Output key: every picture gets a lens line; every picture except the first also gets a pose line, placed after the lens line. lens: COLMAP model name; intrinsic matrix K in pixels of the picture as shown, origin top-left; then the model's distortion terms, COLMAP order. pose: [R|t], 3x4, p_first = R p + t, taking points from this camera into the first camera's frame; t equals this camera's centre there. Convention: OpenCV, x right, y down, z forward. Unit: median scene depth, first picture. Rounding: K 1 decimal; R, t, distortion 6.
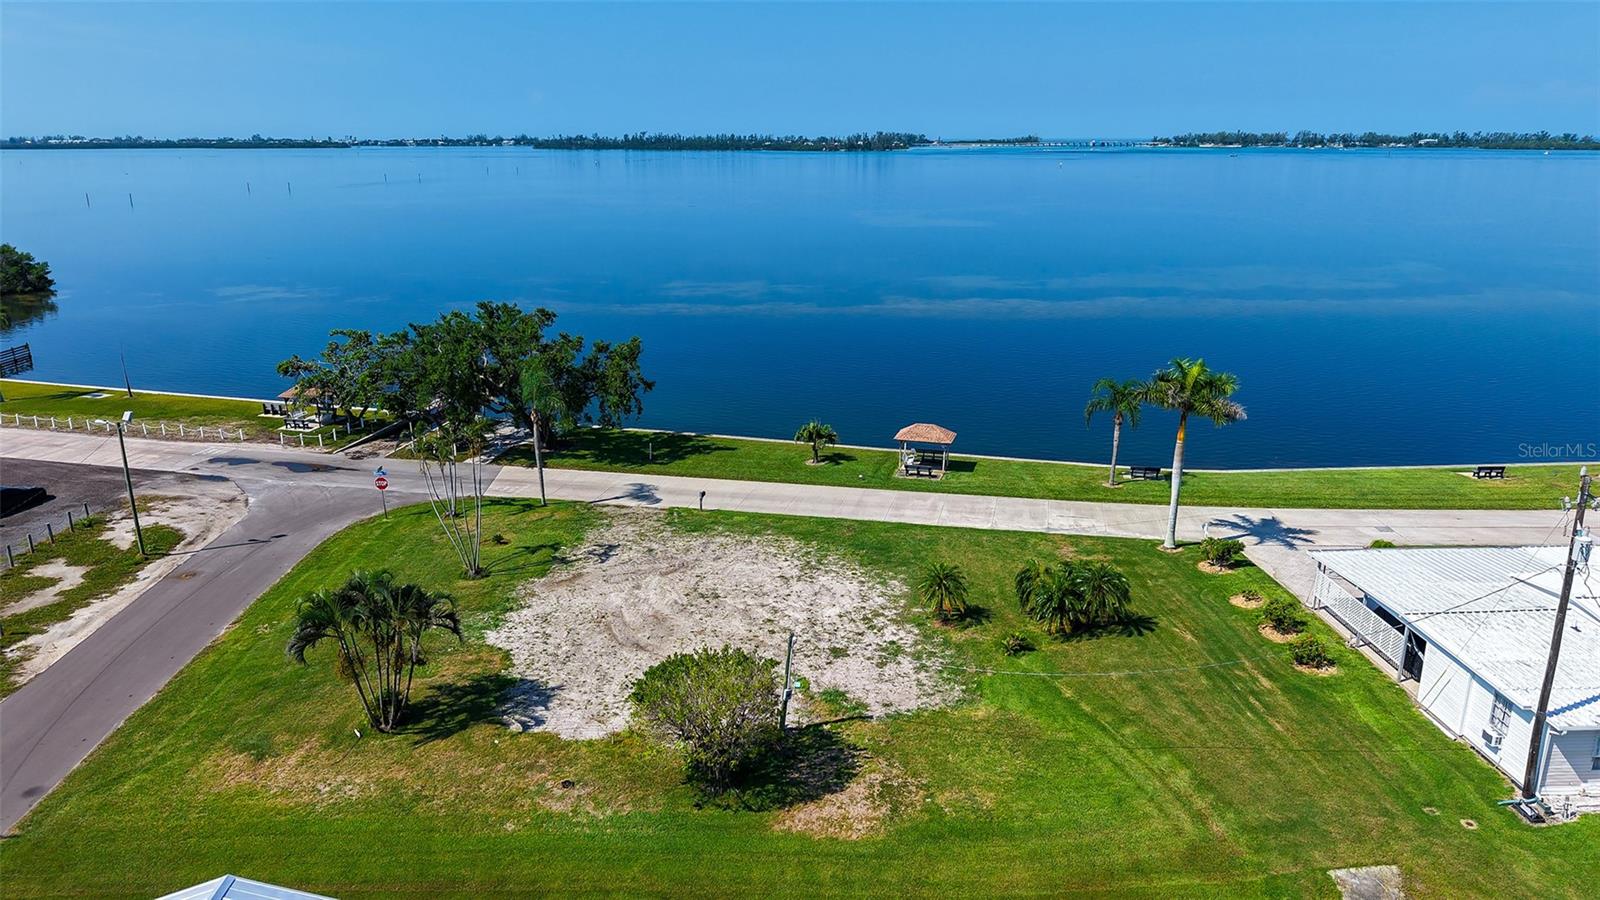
lens RADIAL K [[1079.0, 0, 800.0], [0, 1079.0, 450.0], [0, 0, 1]] dist [-0.000725, -0.000850]
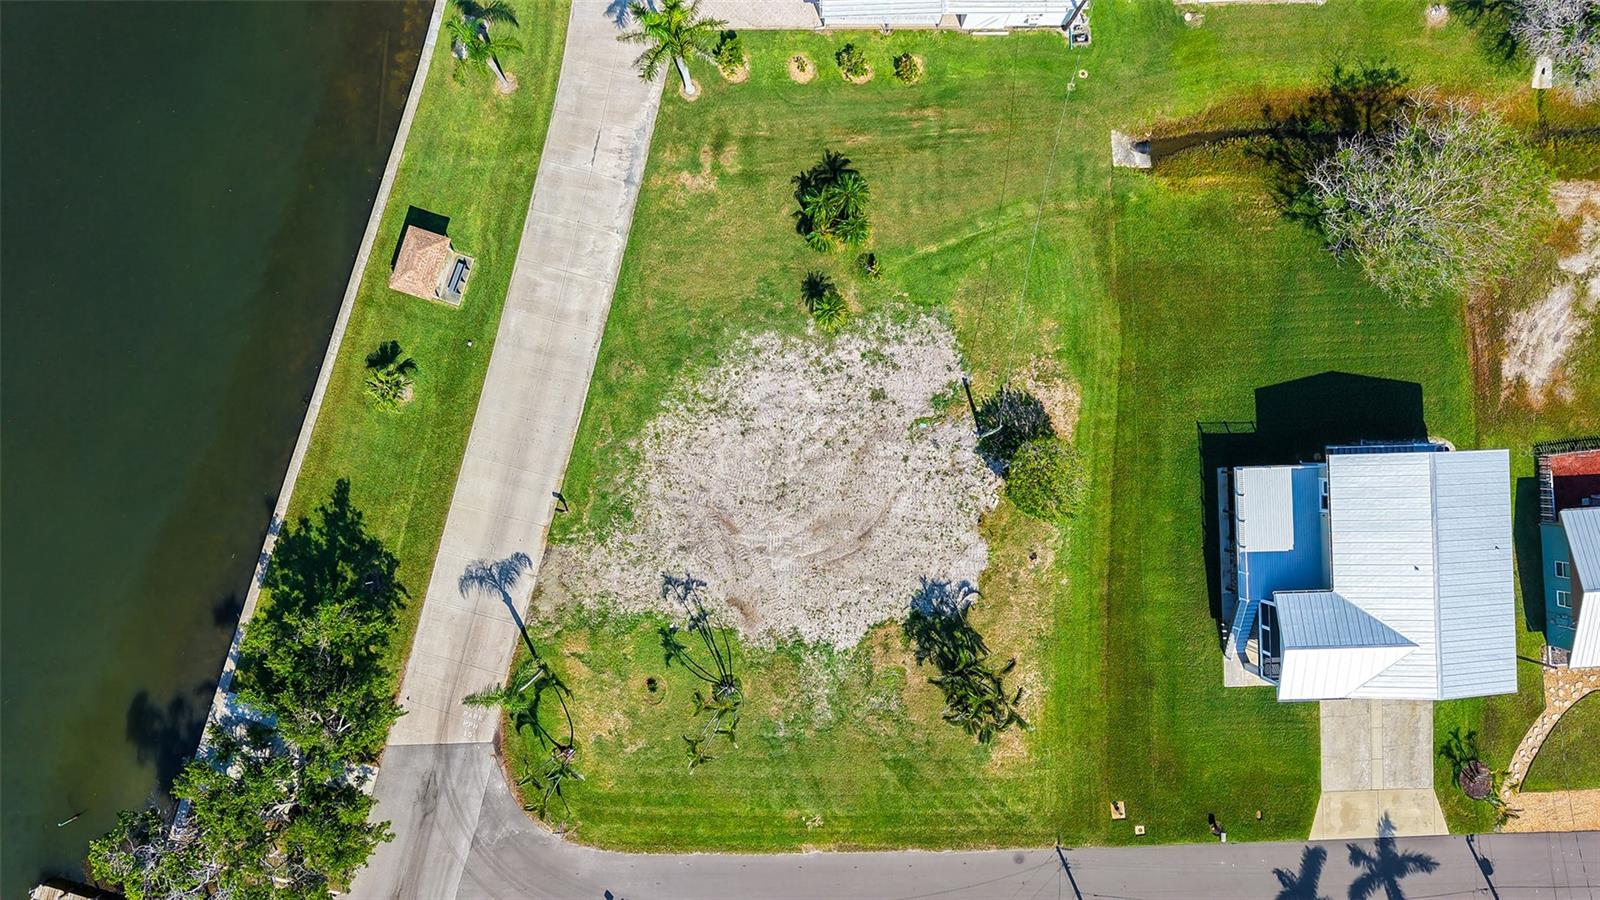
lens RADIAL K [[1075.4, 0, 796.7], [0, 1075.4, 449.8], [0, 0, 1]] dist [0.023707, -0.028946]
pose [[0.026159, -0.999657, -0.000870, -0.031020], [0.272281, 0.006287, 0.962197, -0.985514], [-0.961862, -0.025407, 0.272352, 0.584003]]
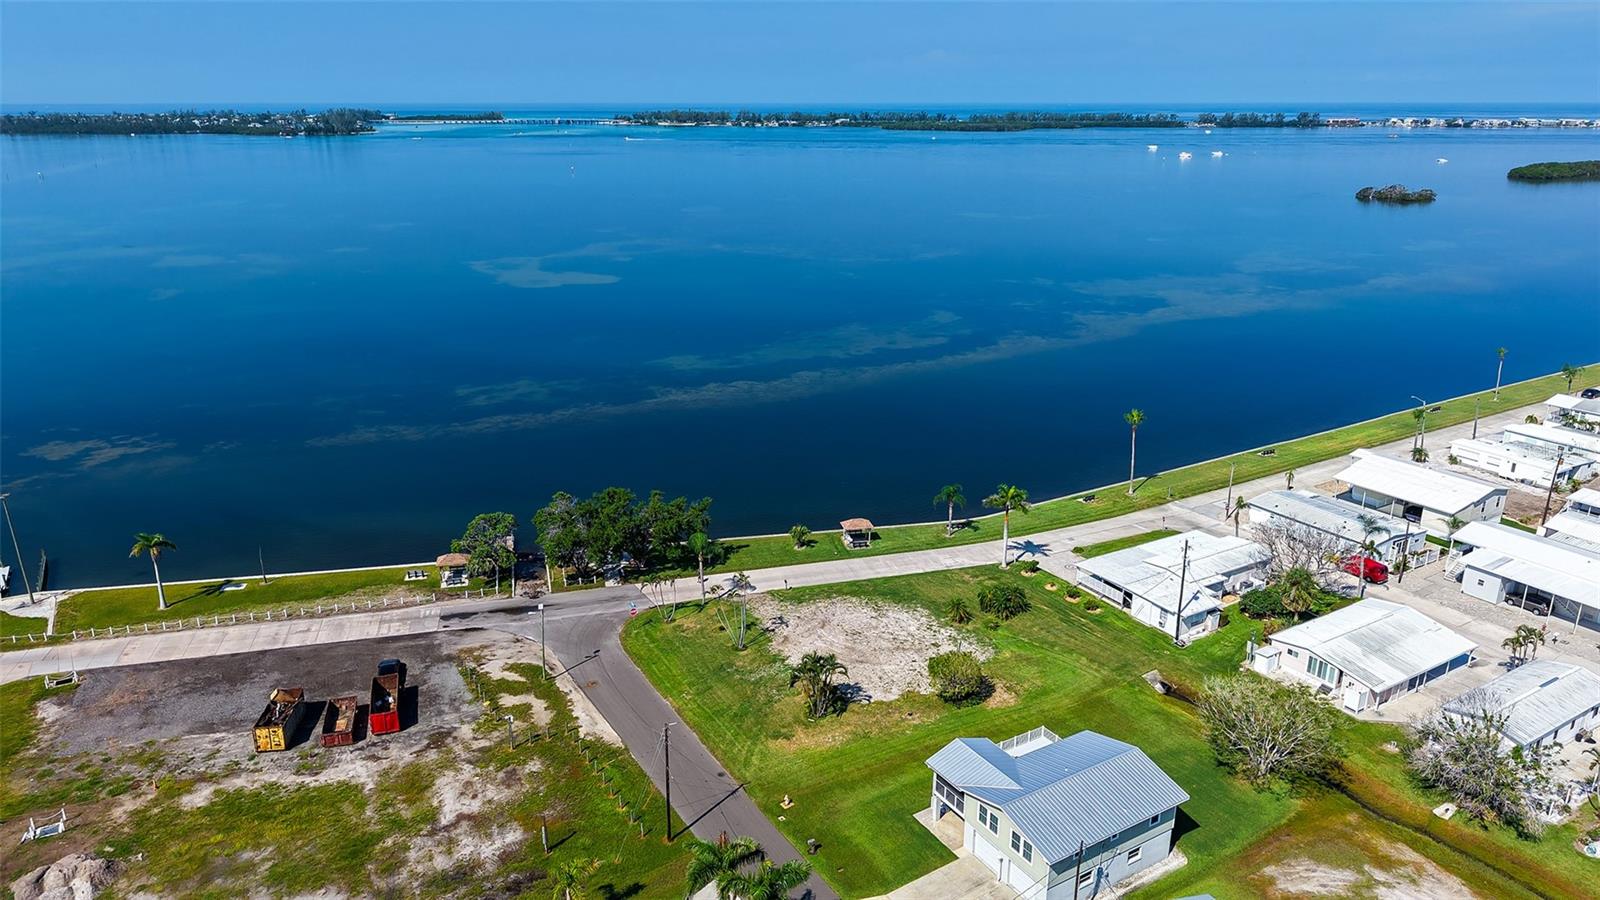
lens RADIAL K [[1075.4, 0, 796.7], [0, 1075.4, 449.8], [0, 0, 1]] dist [0.023707, -0.028946]
pose [[0.885341, -0.143200, 0.442340, -1.005914], [0.129076, 0.989691, 0.062050, -0.350063], [-0.446665, 0.002160, 0.894698, -0.815658]]
